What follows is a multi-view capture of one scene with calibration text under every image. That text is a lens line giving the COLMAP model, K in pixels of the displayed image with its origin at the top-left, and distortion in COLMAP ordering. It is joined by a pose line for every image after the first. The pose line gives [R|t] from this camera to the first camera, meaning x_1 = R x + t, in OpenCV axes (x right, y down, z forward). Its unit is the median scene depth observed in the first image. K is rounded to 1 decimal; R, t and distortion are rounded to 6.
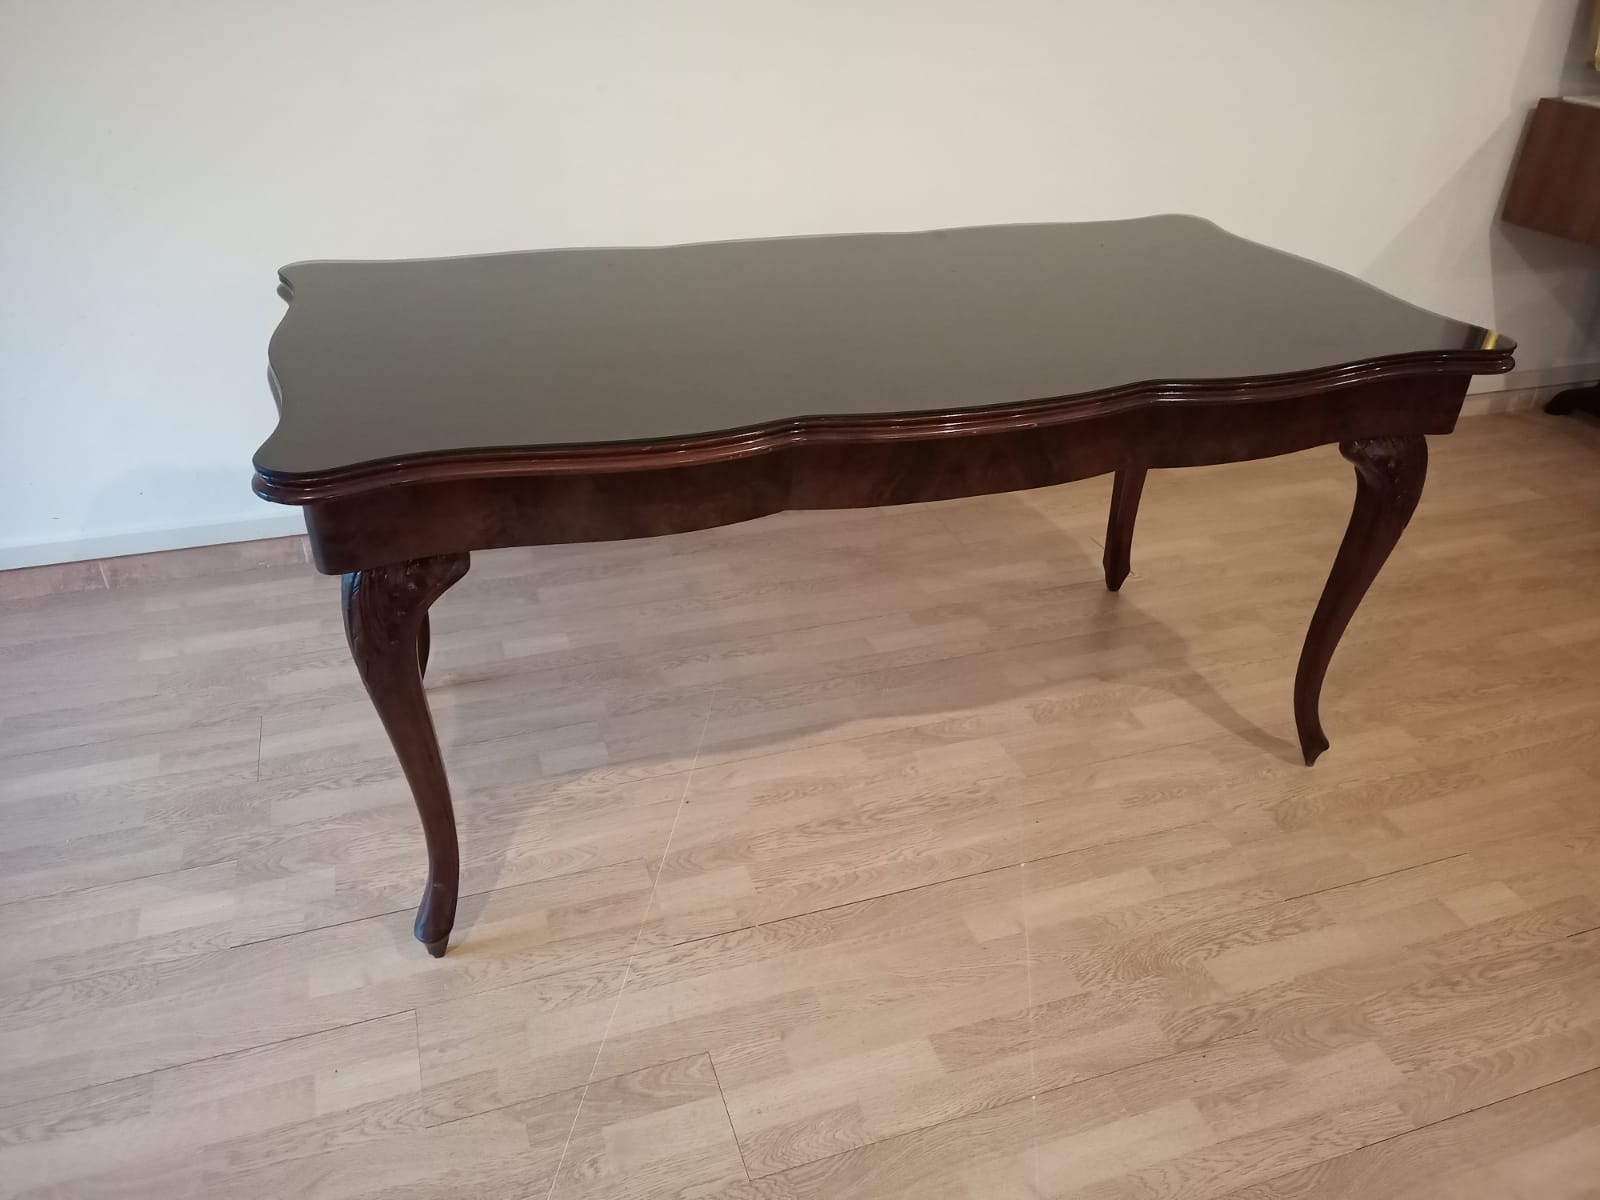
lens RADIAL K [[1185.7, 0, 799.0], [0, 1185.7, 609.8], [0, 0, 1]] dist [0.068295, -0.074304]
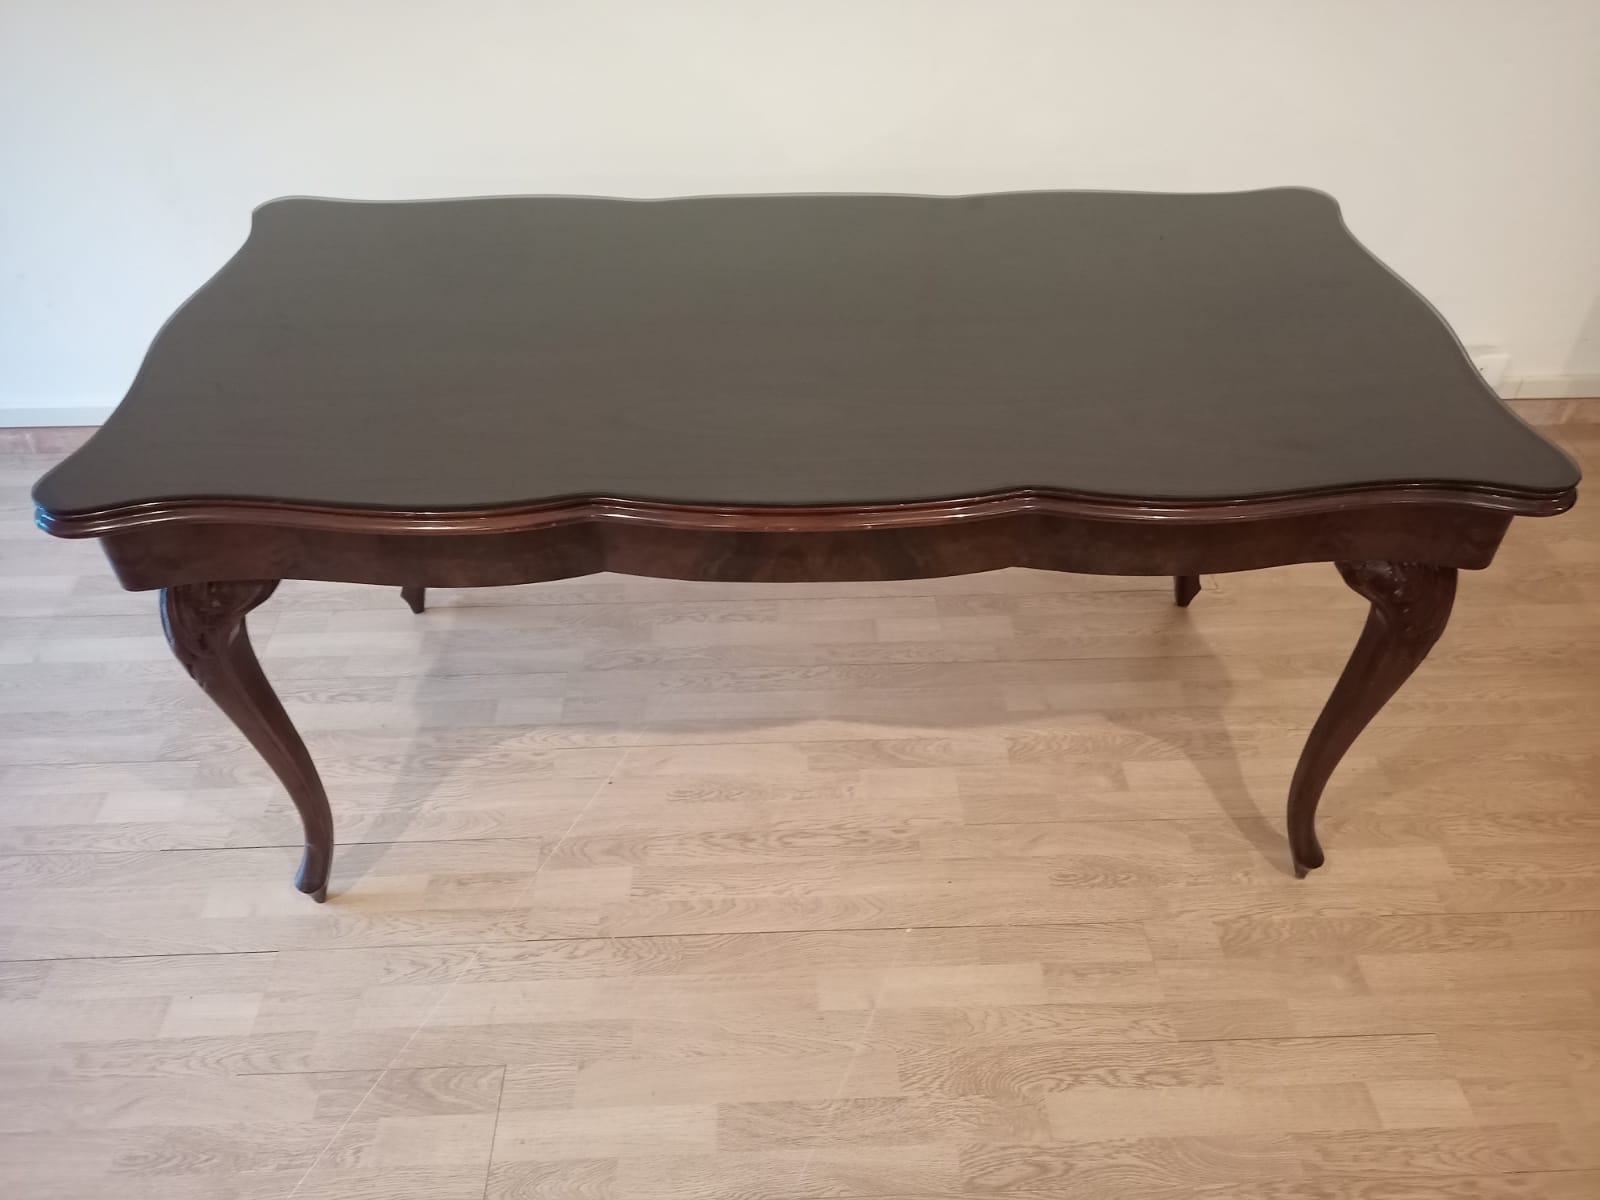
lens RADIAL K [[1185.7, 0, 797.7], [0, 1185.7, 605.4], [0, 0, 1]] dist [0.068295, -0.074304]
pose [[0.955976, 0.169689, -0.239408, 0.307598], [-0.128379, 0.975478, 0.178779, -0.207267], [0.263874, -0.140173, 0.954318, 0.125132]]
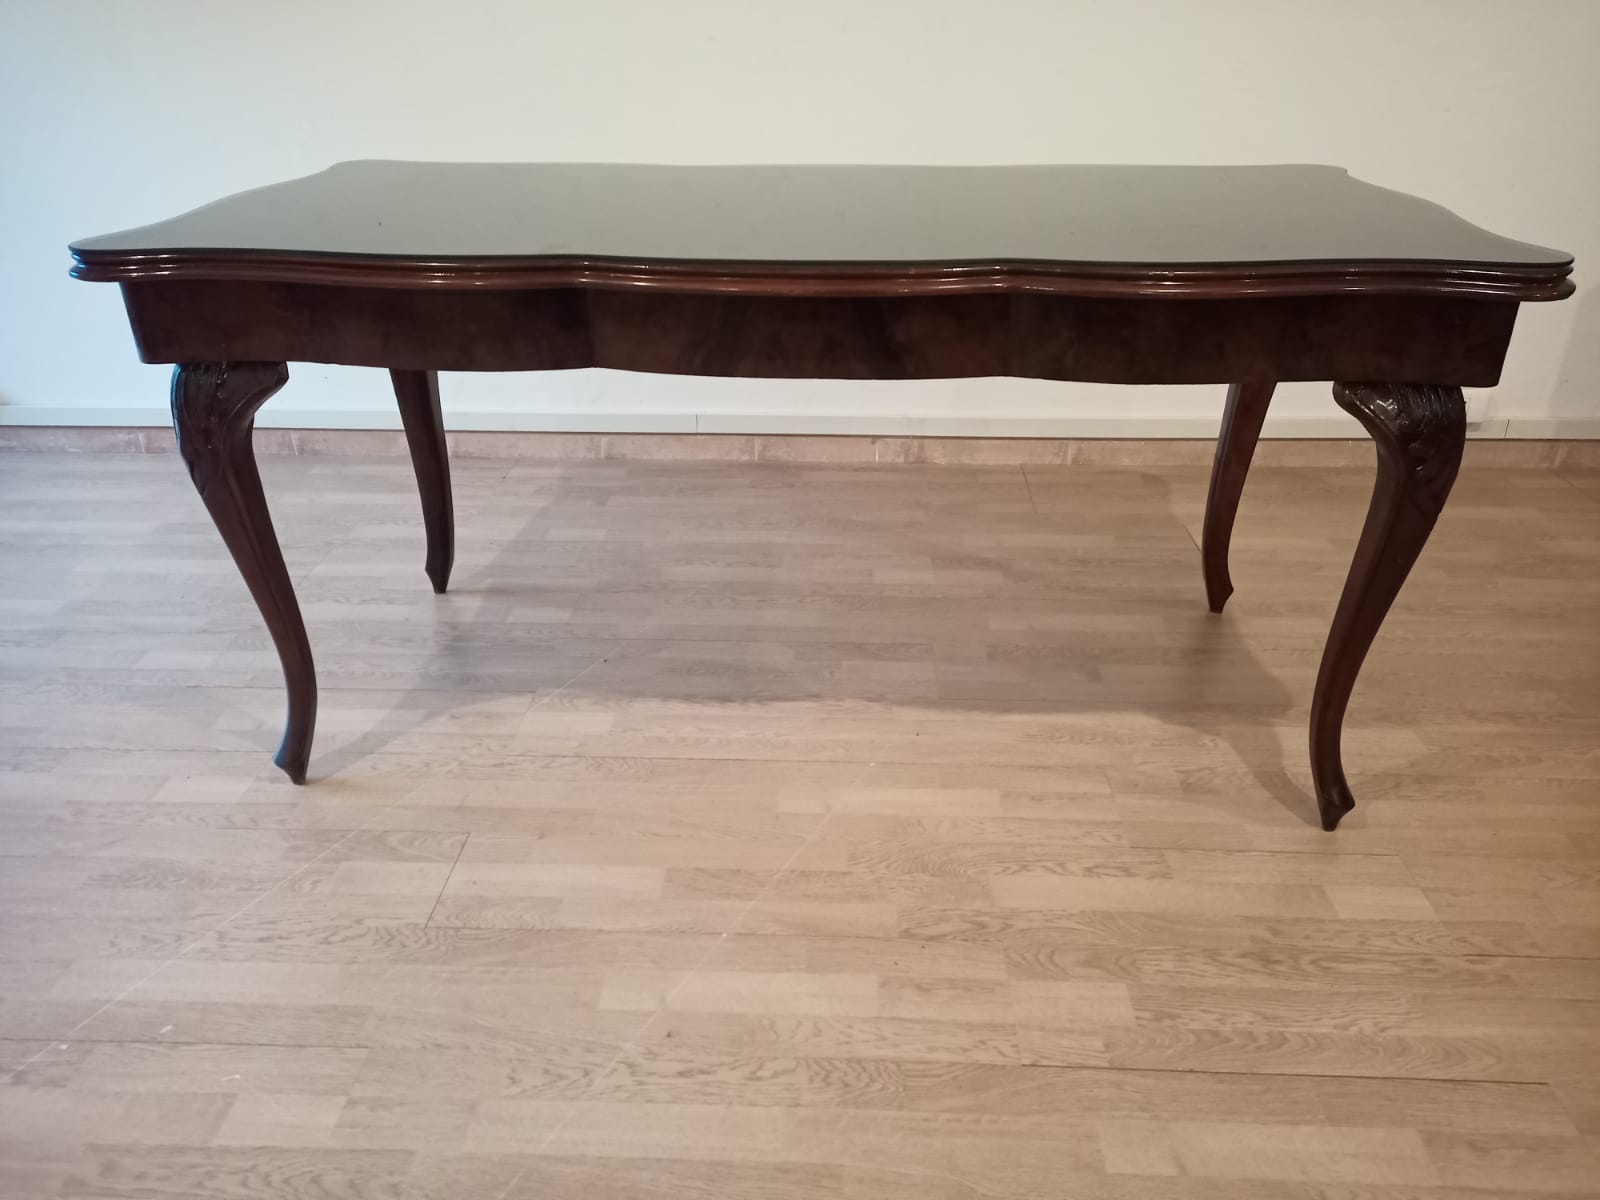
lens RADIAL K [[1185.7, 0, 795.8], [0, 1185.7, 605.5], [0, 0, 1]] dist [0.068295, -0.074304]
pose [[0.929212, 0.137809, -0.342890, 0.476115], [-0.164747, 0.985039, -0.050564, 0.158318], [0.330791, 0.103475, 0.938014, 0.069901]]
